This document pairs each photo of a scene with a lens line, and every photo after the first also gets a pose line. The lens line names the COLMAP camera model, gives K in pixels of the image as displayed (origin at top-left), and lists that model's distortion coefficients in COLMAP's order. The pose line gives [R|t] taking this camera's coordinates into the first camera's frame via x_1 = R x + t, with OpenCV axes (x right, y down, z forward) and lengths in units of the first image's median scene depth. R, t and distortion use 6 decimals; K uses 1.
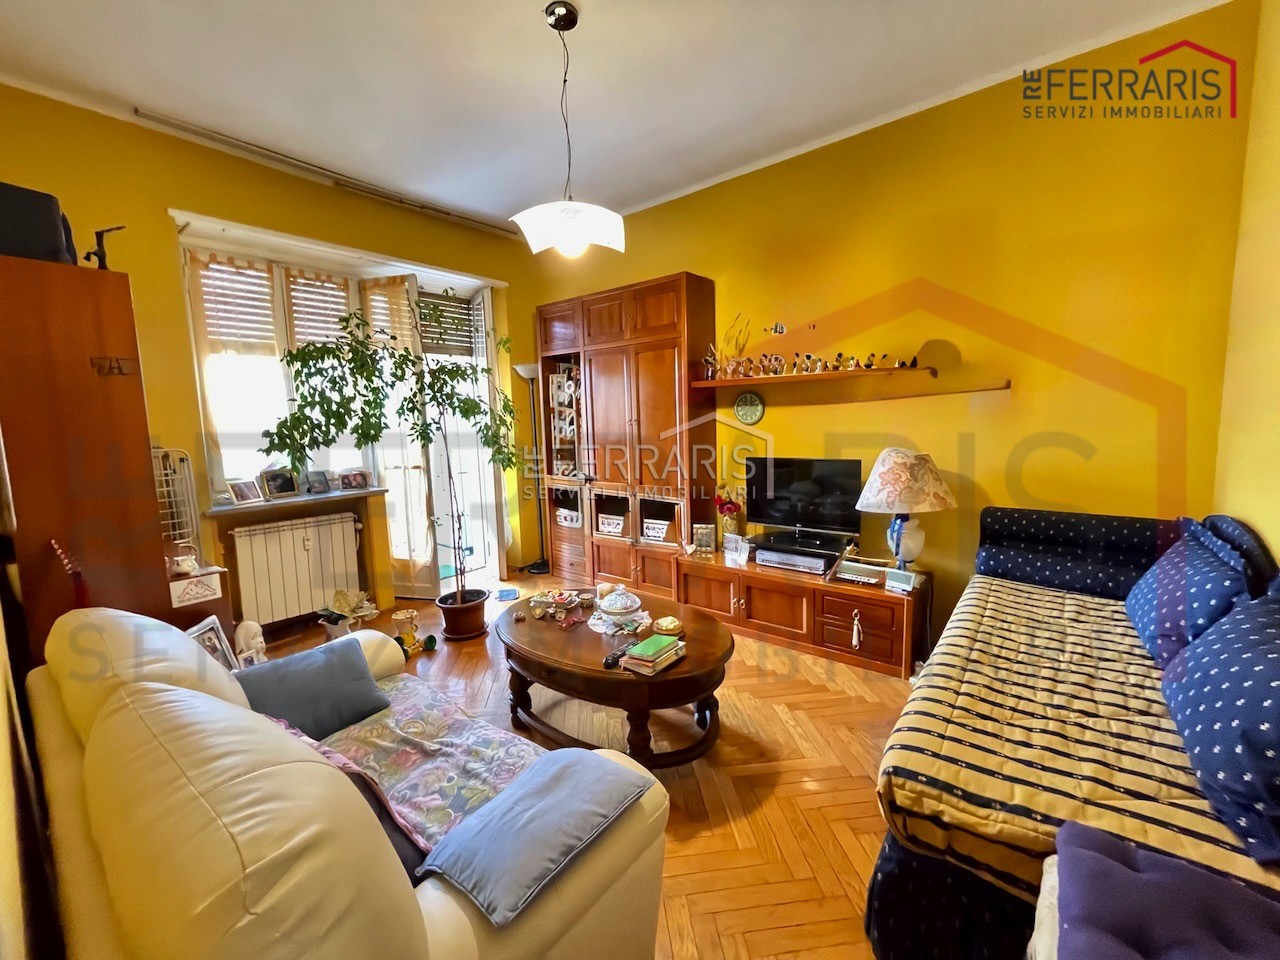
lens RADIAL K [[522.6, 0, 640.0], [0, 522.6, 480.0], [0, 0, 1]] dist [-0.000411, -0.000197]
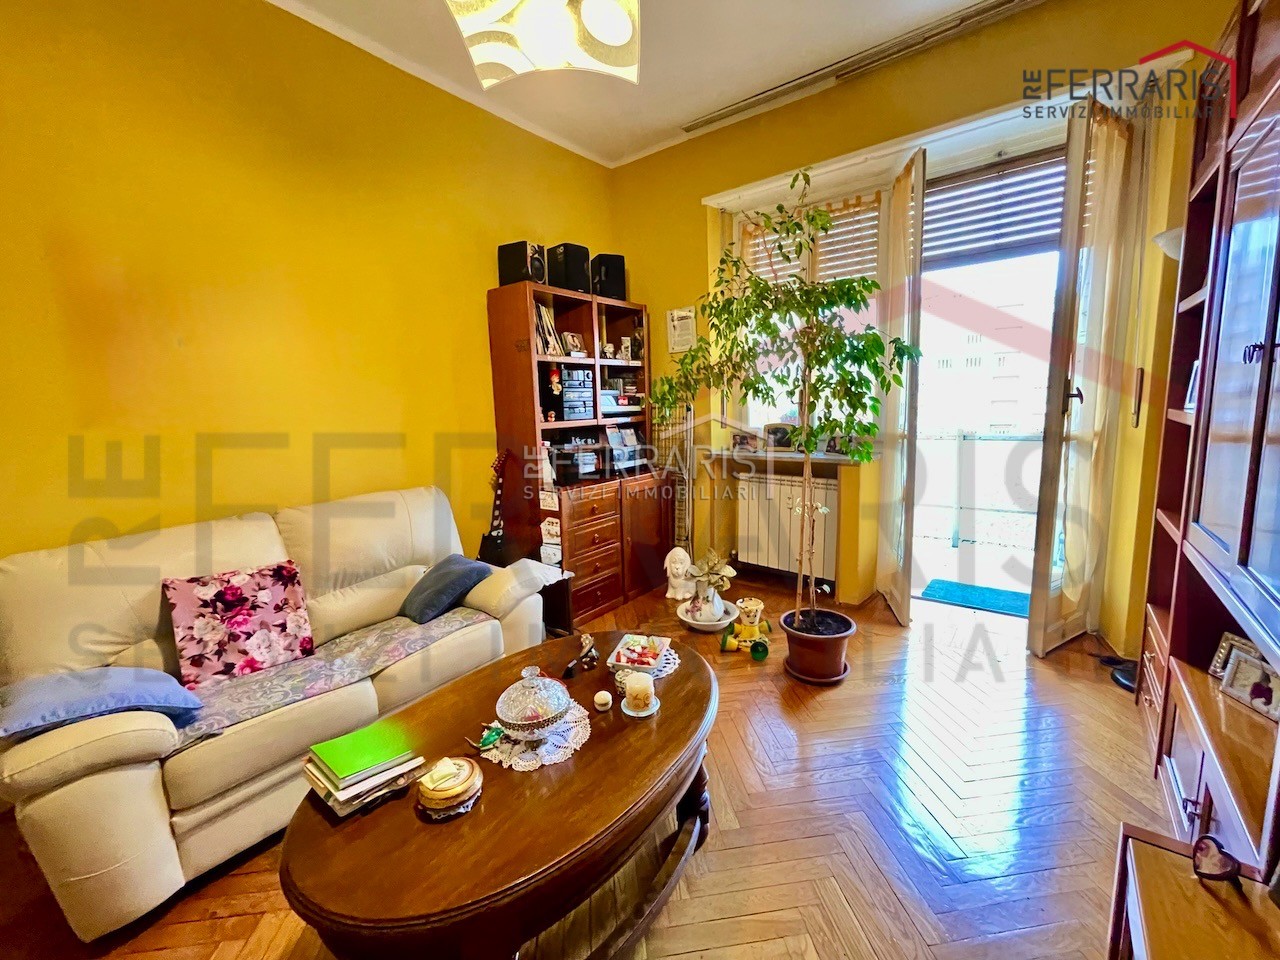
lens RADIAL K [[522.6, 0, 640.0], [0, 522.6, 480.0], [0, 0, 1]] dist [-0.000411, -0.000197]
pose [[0.021890, 0.176419, -0.984072, 0.328628], [-0.085281, 0.981049, 0.173980, -0.068833], [0.996116, 0.080114, 0.036520, 0.722359]]
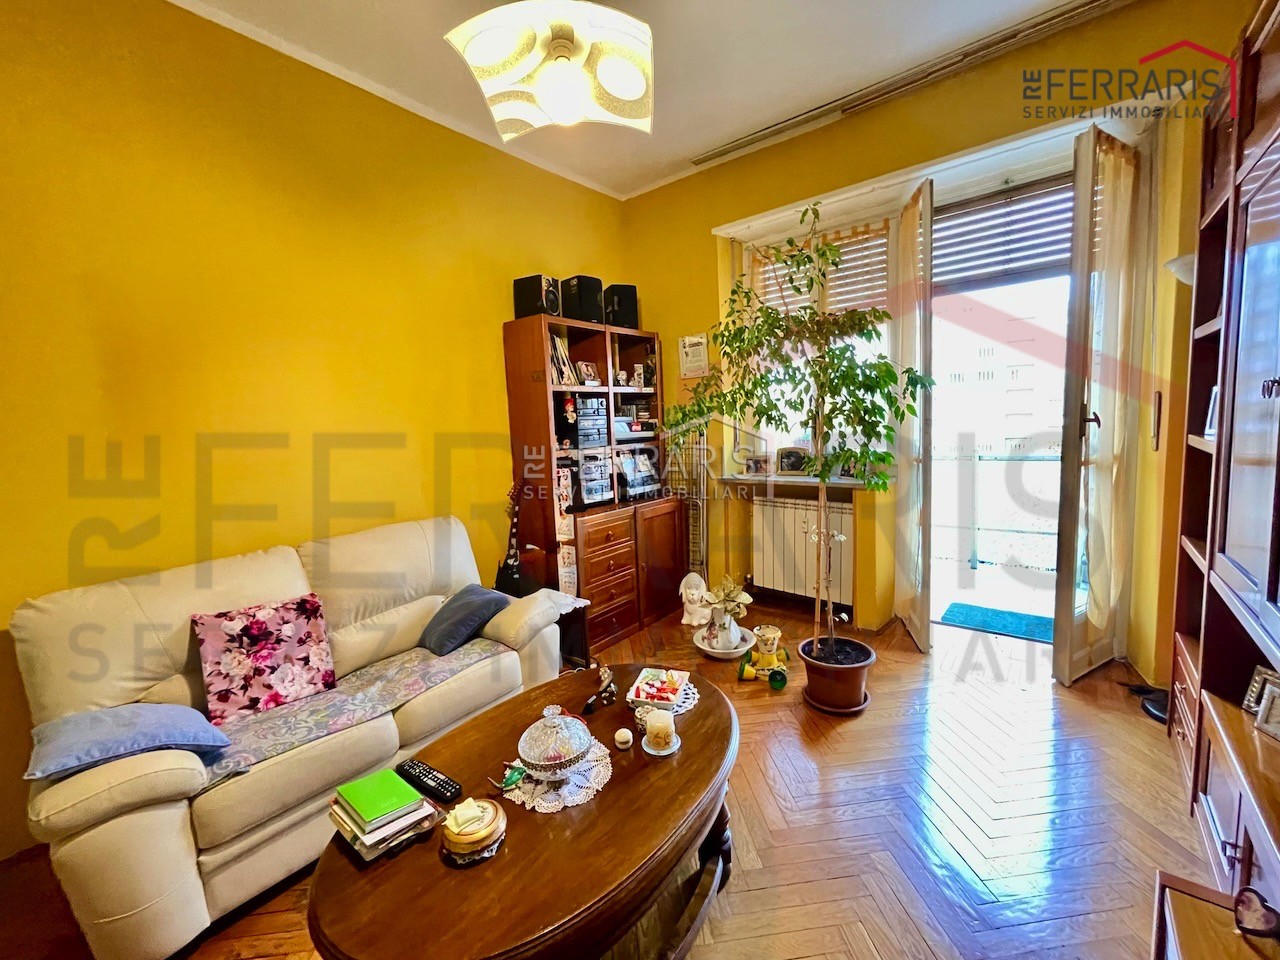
lens RADIAL K [[522.6, 0, 640.0], [0, 522.6, 480.0], [0, 0, 1]] dist [-0.000411, -0.000197]
pose [[0.001880, 0.142935, -0.989730, 0.332006], [-0.070902, 0.987260, 0.142443, -0.084613], [0.997481, 0.069906, 0.011991, 0.716069]]
